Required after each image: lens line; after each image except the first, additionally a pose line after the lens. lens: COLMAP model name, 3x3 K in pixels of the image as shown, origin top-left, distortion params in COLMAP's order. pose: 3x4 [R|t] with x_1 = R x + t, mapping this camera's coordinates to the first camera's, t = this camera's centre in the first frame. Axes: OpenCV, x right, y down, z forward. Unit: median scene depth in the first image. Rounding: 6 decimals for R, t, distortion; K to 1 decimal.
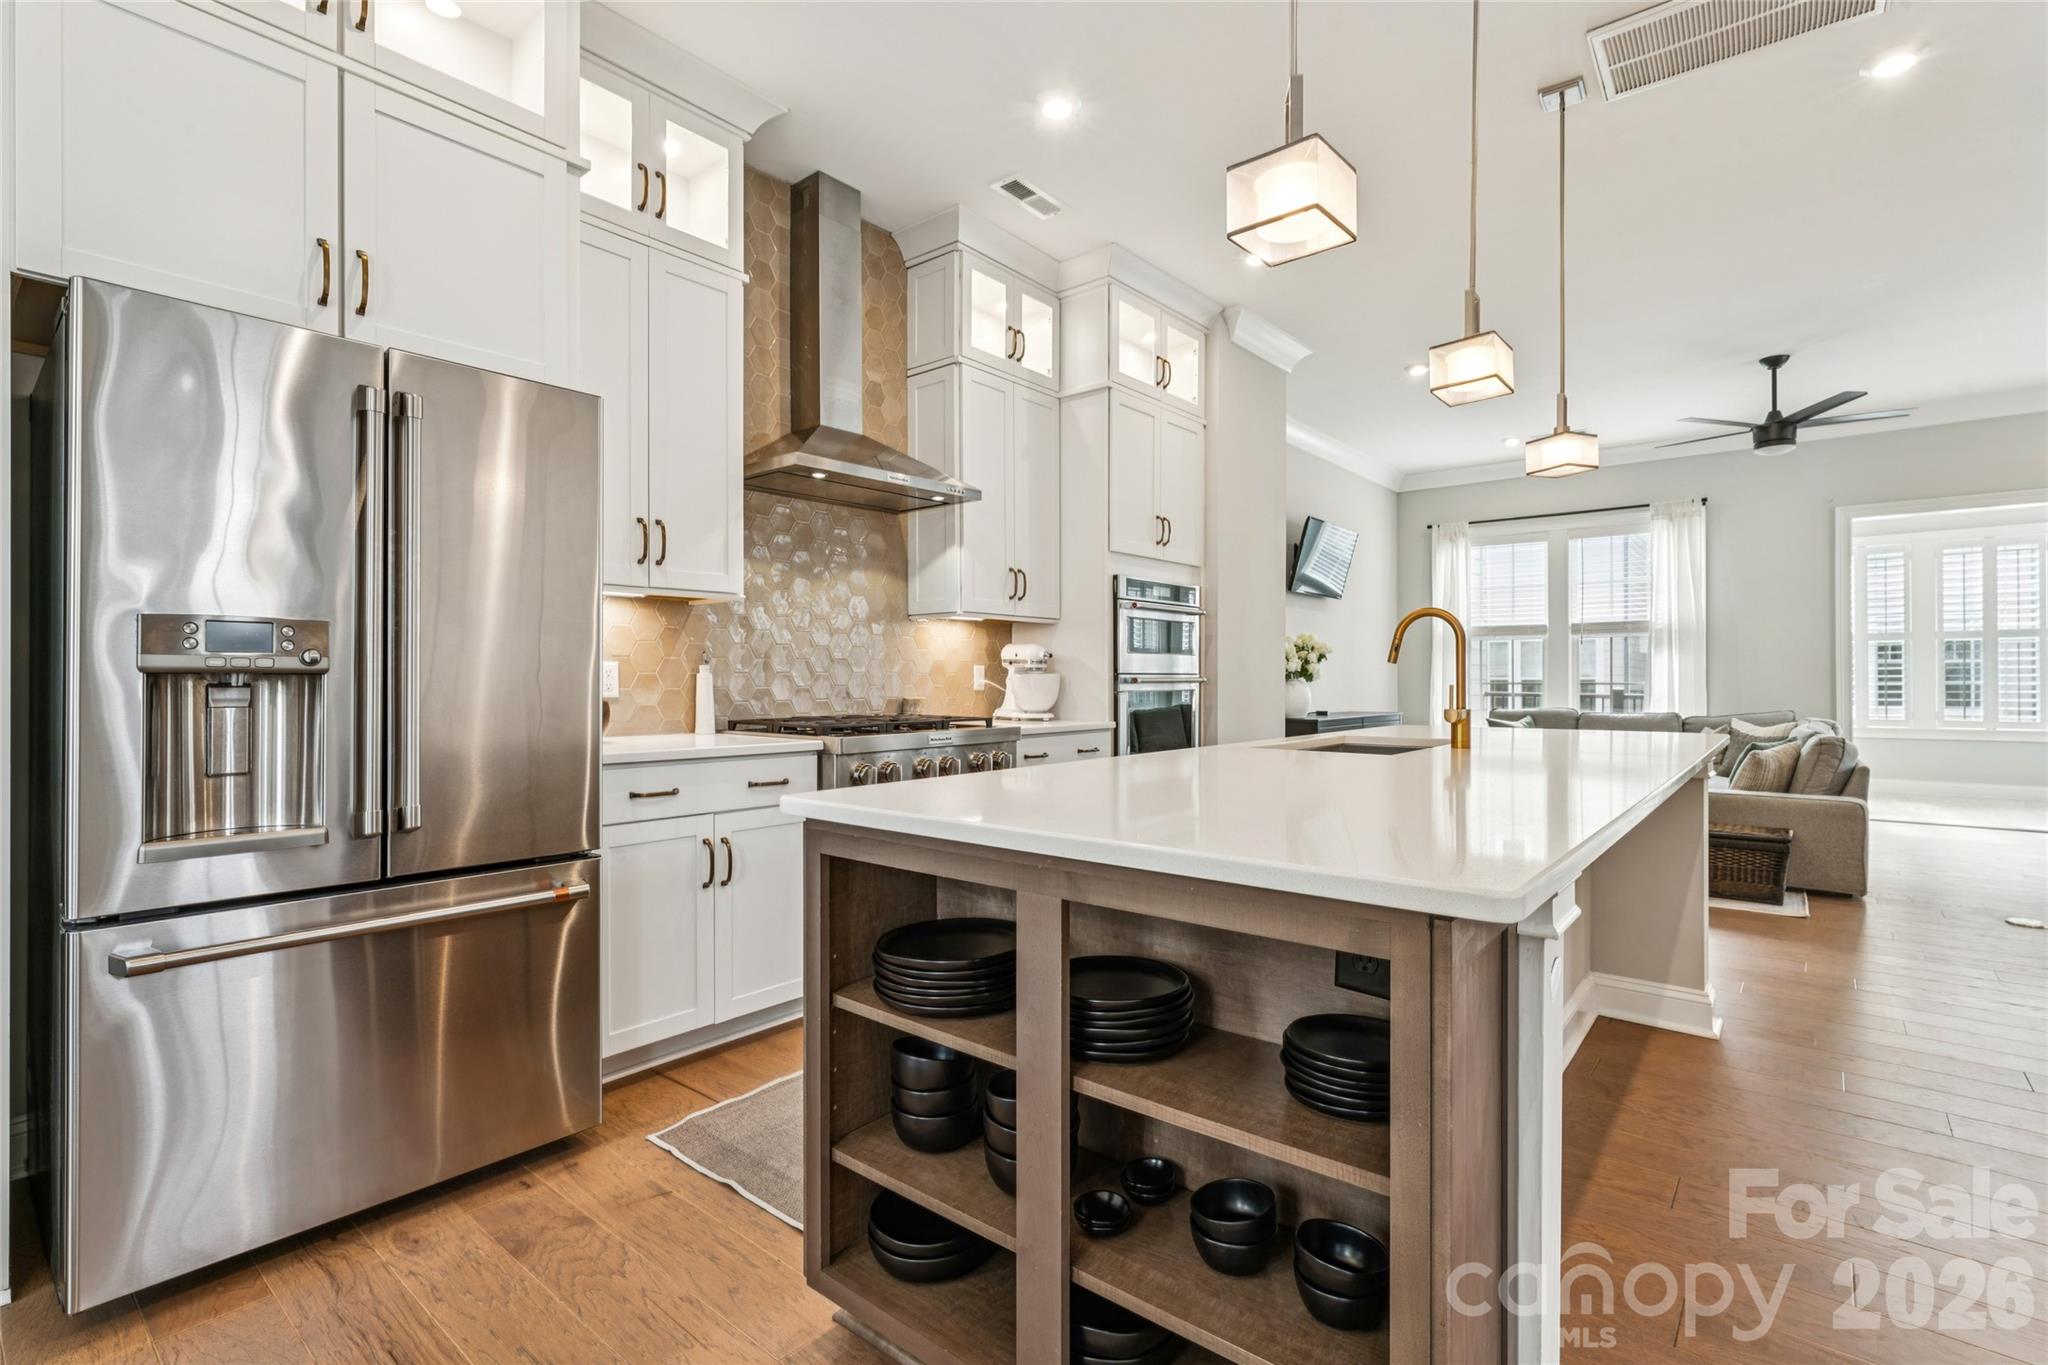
lens RADIAL K [[952.6, 0, 1021.0], [0, 952.6, 678.5], [0, 0, 1]] dist [0.000104, 0.000271]
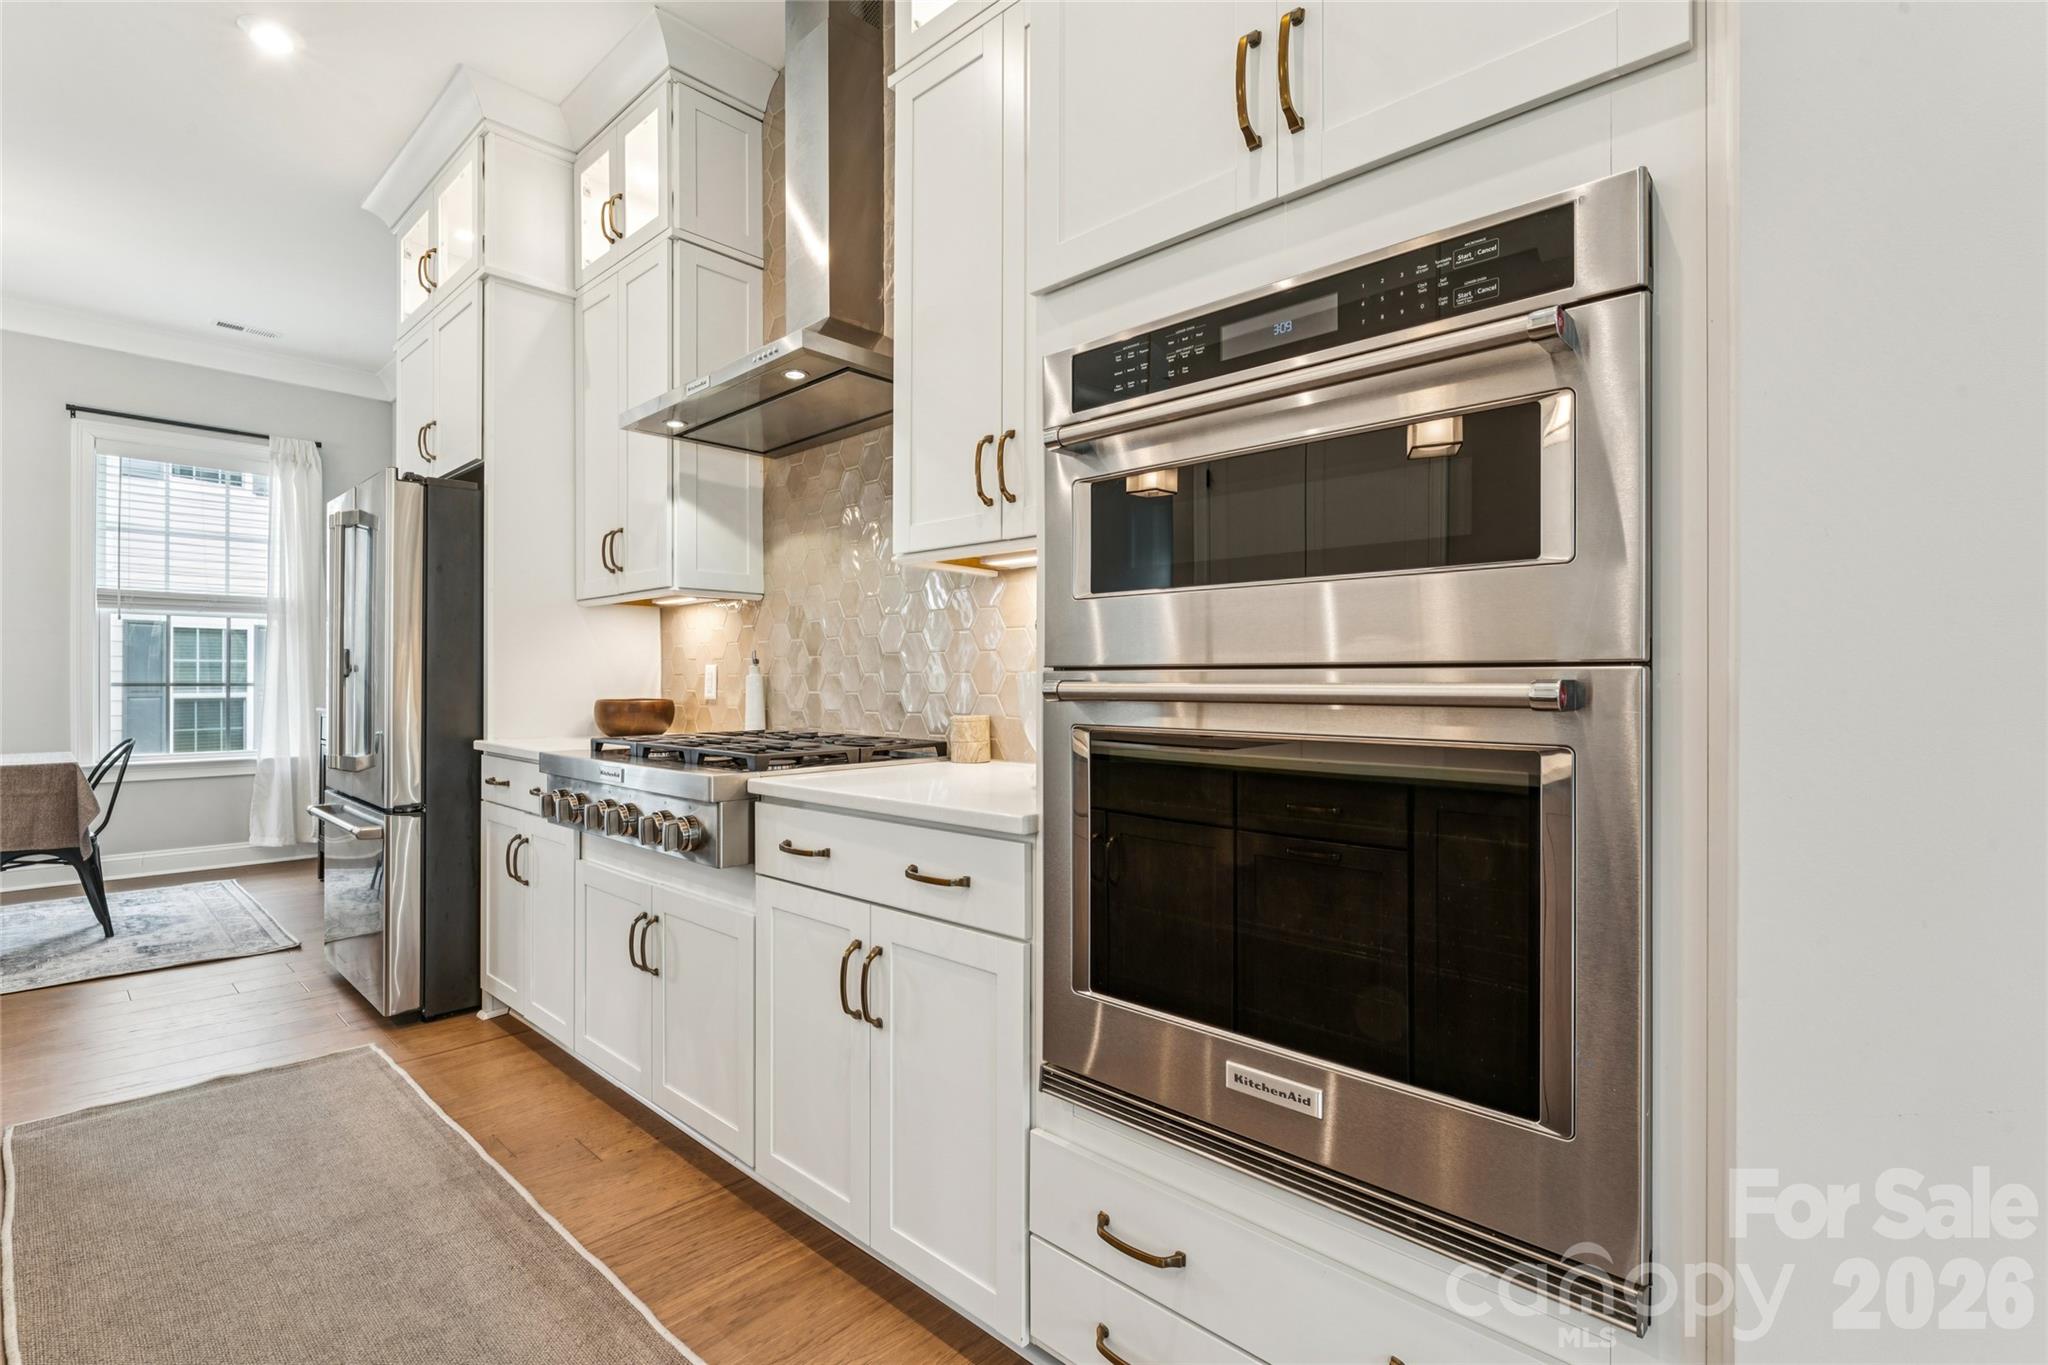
lens RADIAL K [[952.6, 0, 1021.0], [0, 952.6, 678.5], [0, 0, 1]] dist [0.000104, 0.000271]
pose [[-0.062371, 0.001244, -0.998052, 0.453935], [0.001661, 0.999998, 0.001143, -0.002680], [0.998052, -0.001587, -0.062372, 1.076427]]
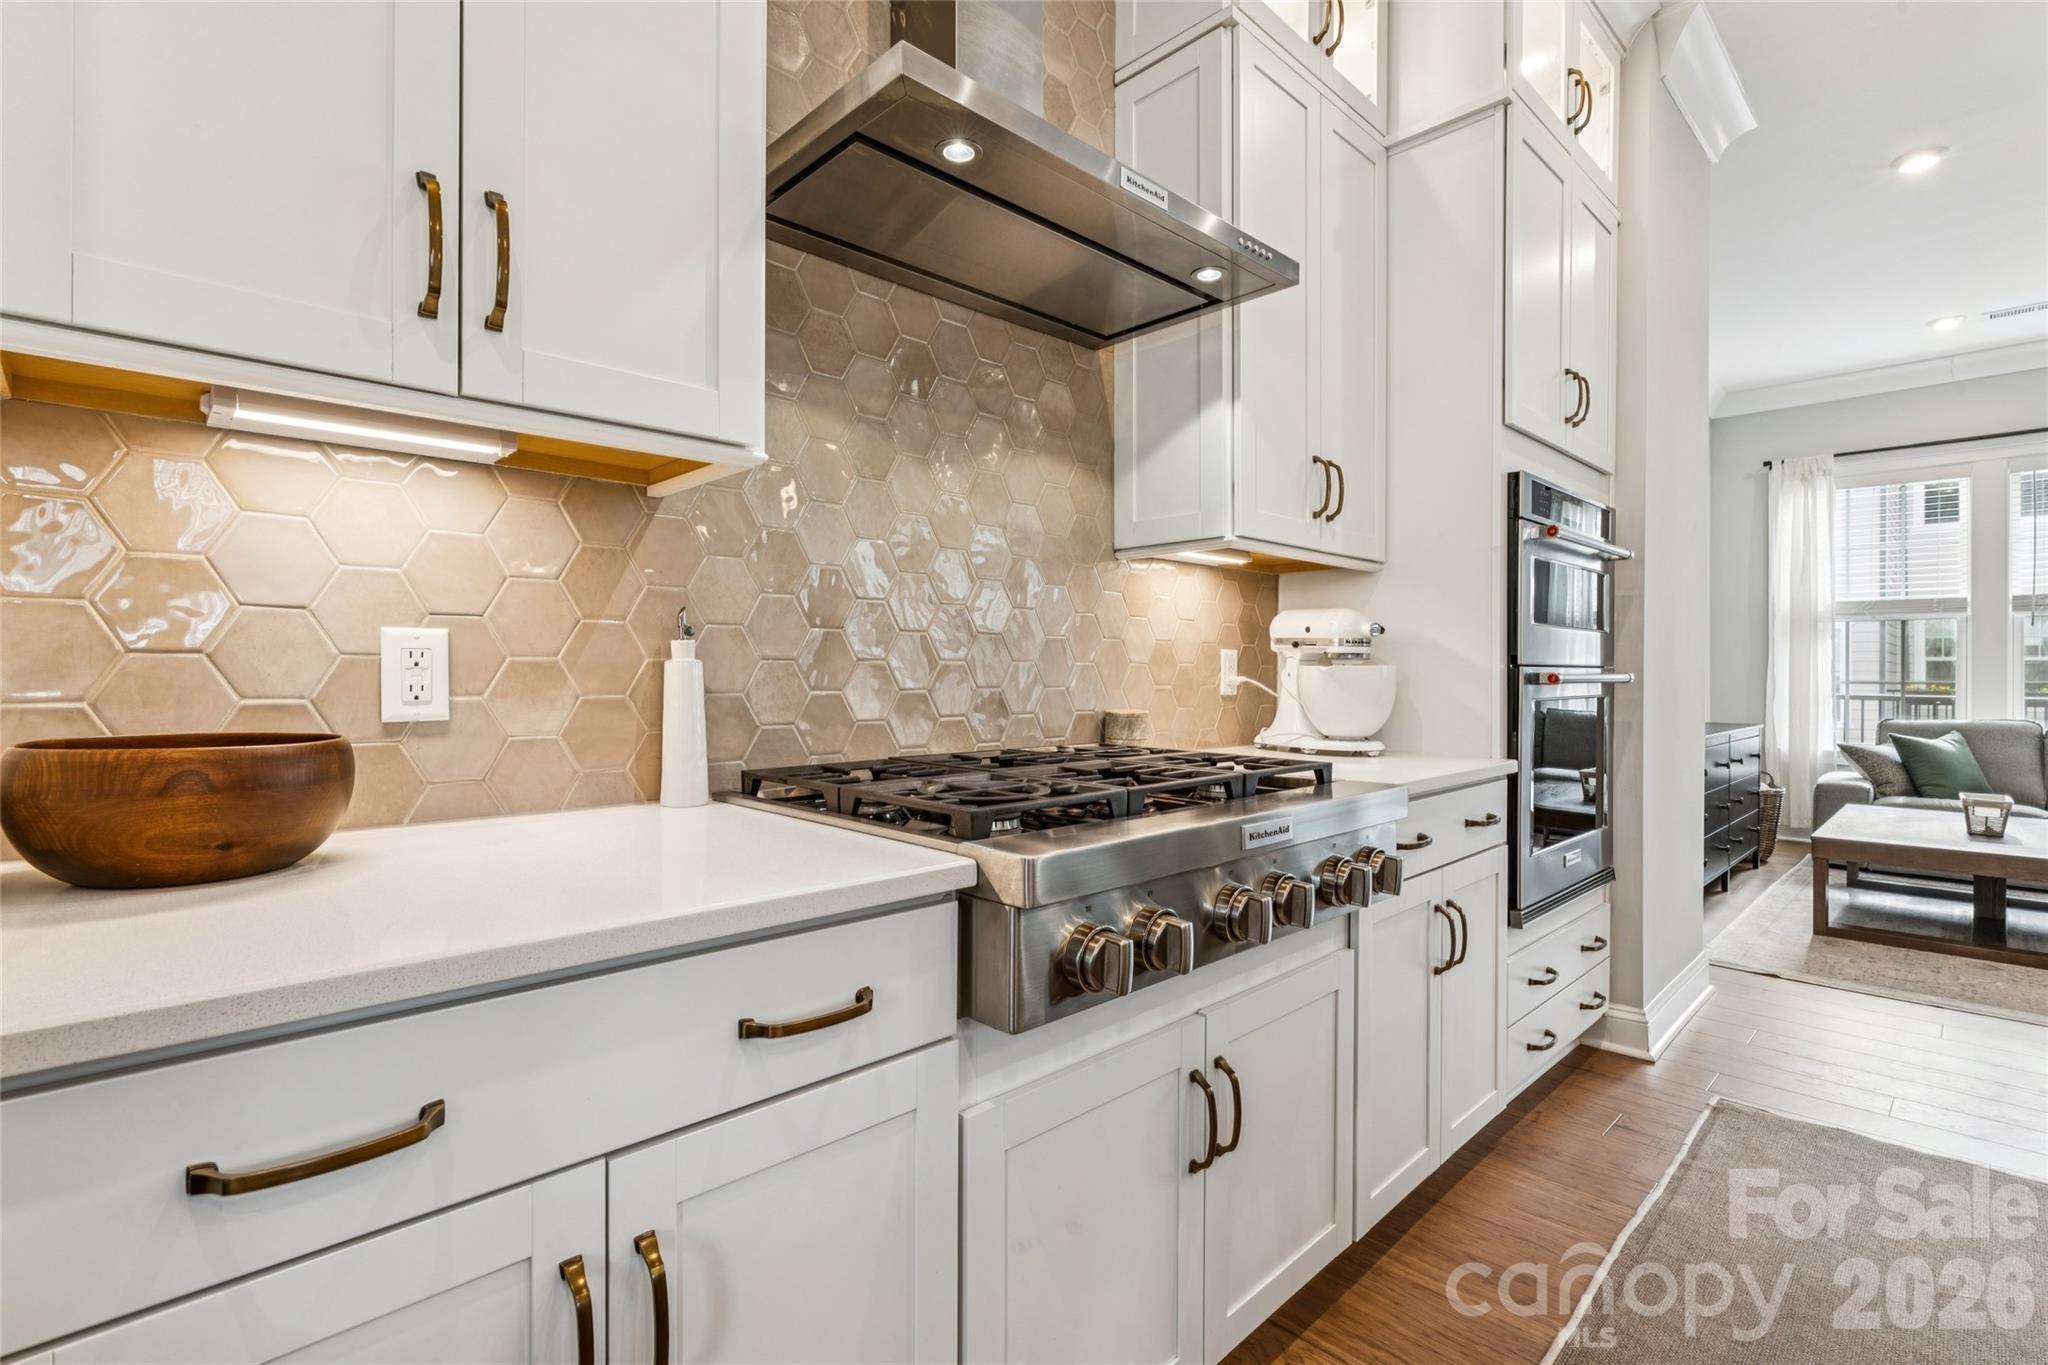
lens RADIAL K [[952.6, 0, 1021.0], [0, 952.6, 678.5], [0, 0, 1]] dist [0.000104, 0.000271]
pose [[0.994164, 0.005969, -0.107715, -0.114411], [-0.005156, 0.999956, 0.007826, -0.000918], [0.107757, -0.007225, 0.994151, 0.491439]]
